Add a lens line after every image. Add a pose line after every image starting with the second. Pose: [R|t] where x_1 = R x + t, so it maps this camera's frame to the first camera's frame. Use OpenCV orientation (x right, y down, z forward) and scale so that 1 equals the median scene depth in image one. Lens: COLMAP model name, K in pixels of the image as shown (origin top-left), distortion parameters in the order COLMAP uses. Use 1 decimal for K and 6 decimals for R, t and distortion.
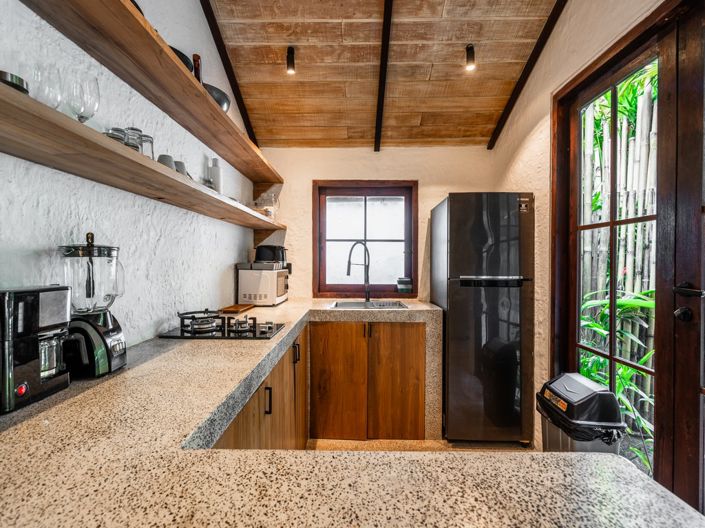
lens RADIAL K [[317.7, 0, 351.2], [0, 317.7, 265.7], [0, 0, 1]] dist [0.002411, 0.000087]
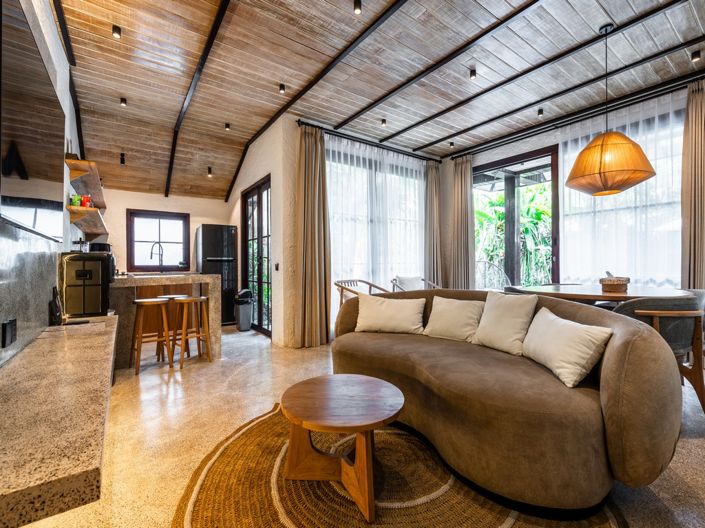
lens RADIAL K [[317.7, 0, 351.4], [0, 317.7, 265.0], [0, 0, 1]] dist [0.002411, 0.000087]
pose [[0.804757, -0.008162, 0.593548, -0.173818], [0.017143, 0.999808, -0.009495, 0.101862], [-0.593357, 0.017816, 0.804742, -1.294178]]
